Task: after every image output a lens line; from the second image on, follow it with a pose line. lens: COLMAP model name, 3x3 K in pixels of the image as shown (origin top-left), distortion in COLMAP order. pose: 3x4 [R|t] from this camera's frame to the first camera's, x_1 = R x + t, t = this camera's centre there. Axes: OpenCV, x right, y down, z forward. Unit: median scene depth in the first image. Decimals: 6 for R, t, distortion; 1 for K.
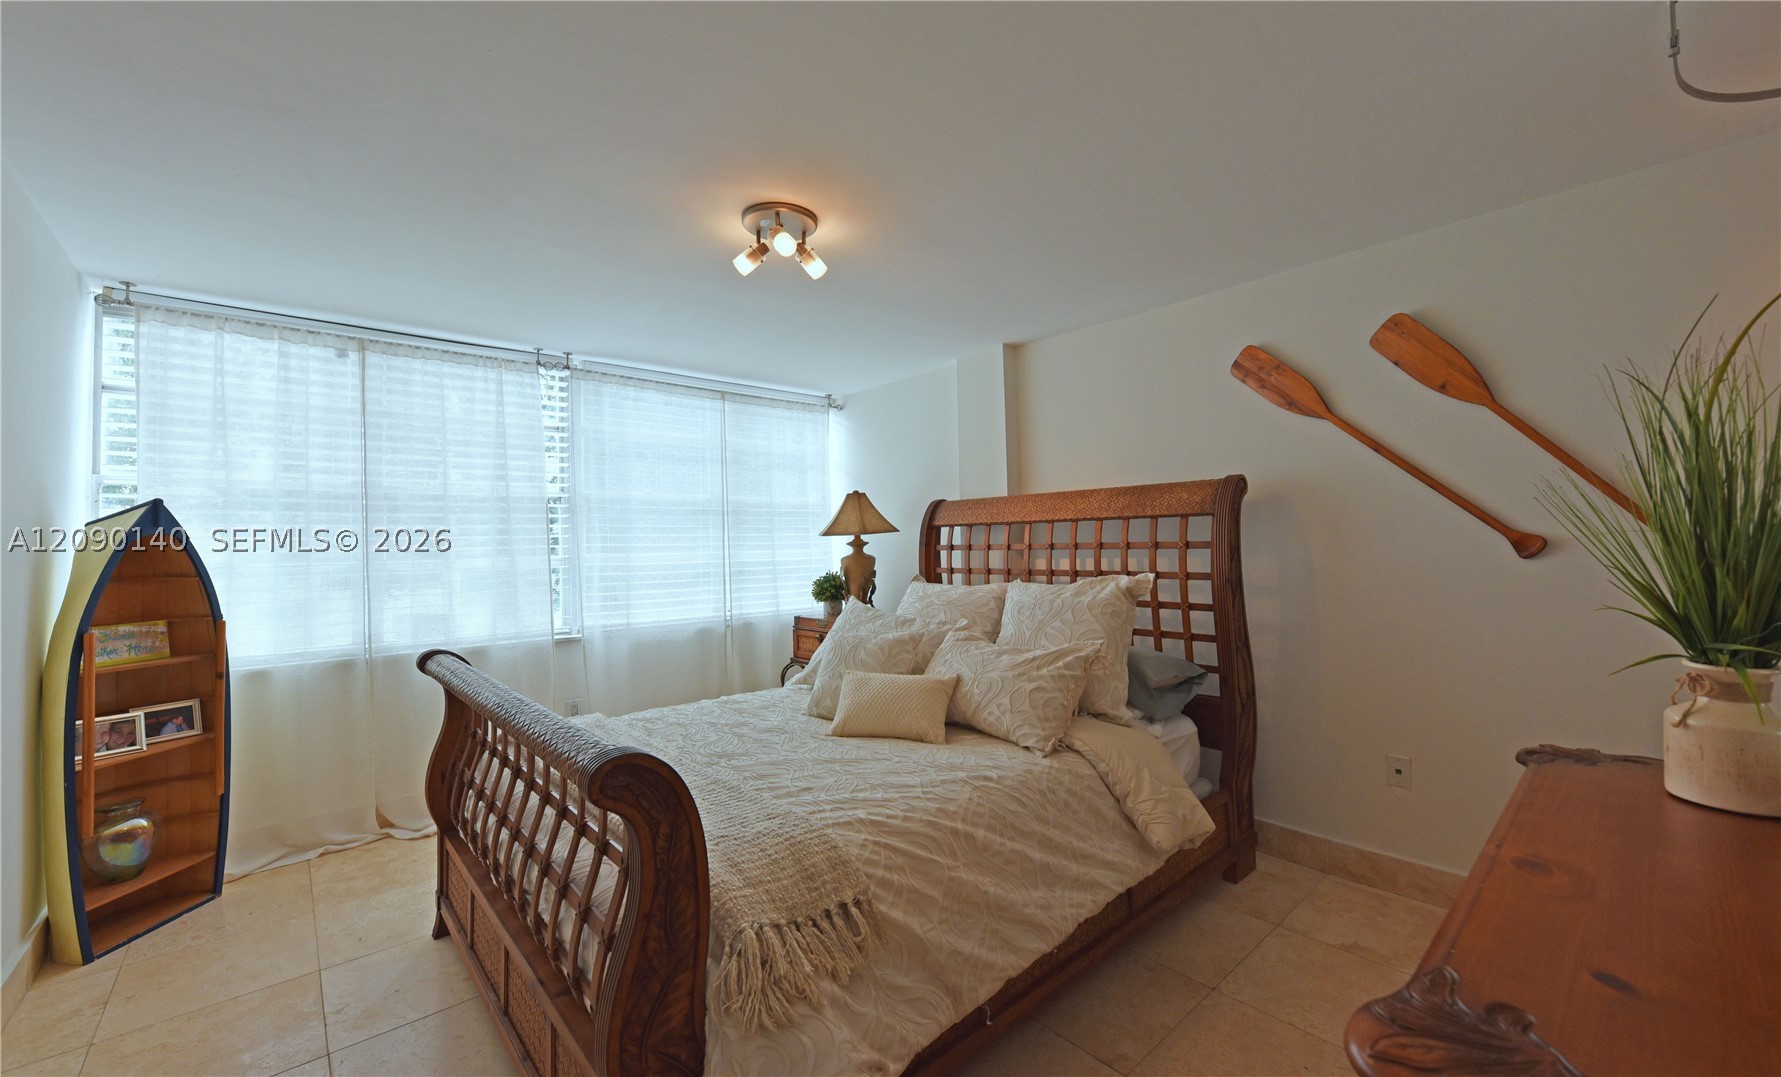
lens RADIAL K [[685.4, 0, 888.1], [0, 685.4, 501.3], [0, 0, 1]] dist [-0.000069, -0.000019]
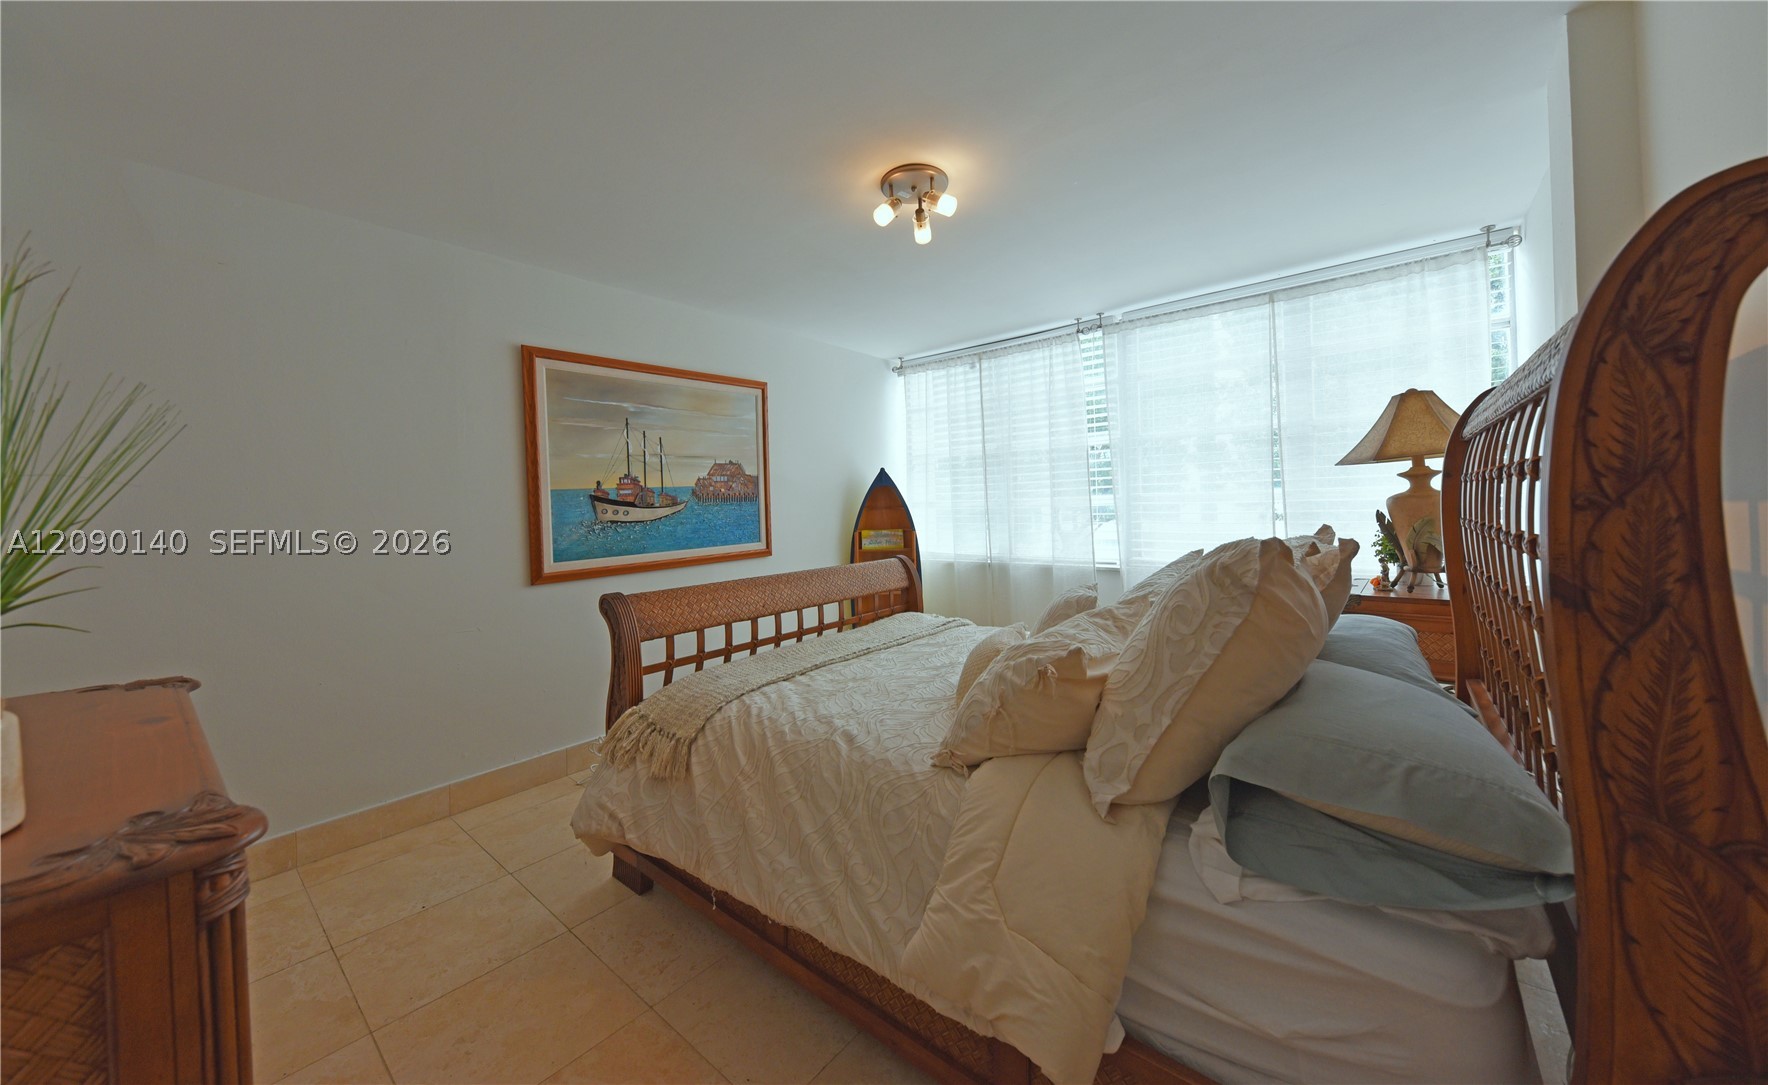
lens RADIAL K [[636.0, 0, 875.8], [0, 636.0, 483.0], [0, 0, 1]] dist [0.008603, -0.005987]
pose [[0.133750, -0.020425, -0.990805, 0.602048], [0.086744, 0.996191, -0.008826, 0.042747], [0.987211, -0.084766, 0.135013, 0.569979]]
